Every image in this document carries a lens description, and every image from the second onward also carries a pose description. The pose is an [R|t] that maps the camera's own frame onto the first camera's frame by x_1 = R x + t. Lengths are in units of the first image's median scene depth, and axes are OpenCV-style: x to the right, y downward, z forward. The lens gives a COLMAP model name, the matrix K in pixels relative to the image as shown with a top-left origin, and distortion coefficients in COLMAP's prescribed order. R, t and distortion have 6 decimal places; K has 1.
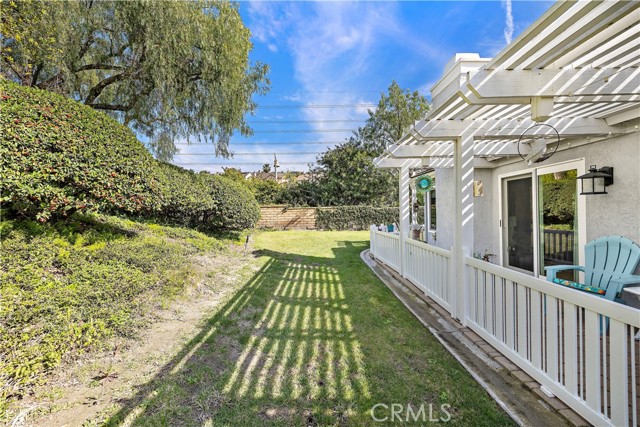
lens RADIAL K [[265.0, 0, 319.4], [0, 265.0, 211.8], [0, 0, 1]] dist [-0.009124, 0.001238]
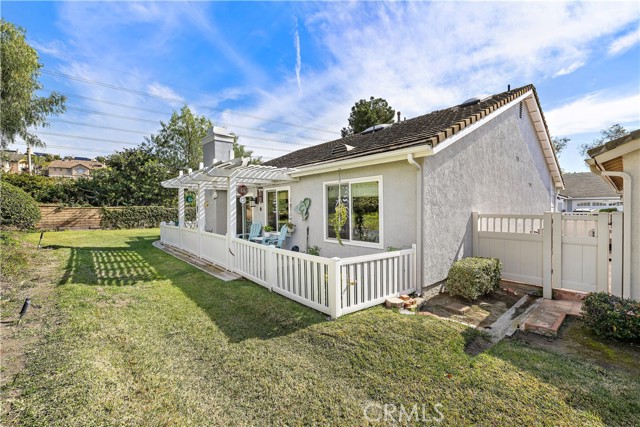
lens RADIAL K [[265.0, 0, 326.7], [0, 265.0, 212.0], [0, 0, 1]] dist [-0.009124, 0.001238]
pose [[0.759355, -0.003658, 0.650666, -0.011962], [-0.000282, 0.999982, 0.005951, -0.004273], [-0.650676, -0.004702, 0.759341, -0.336107]]
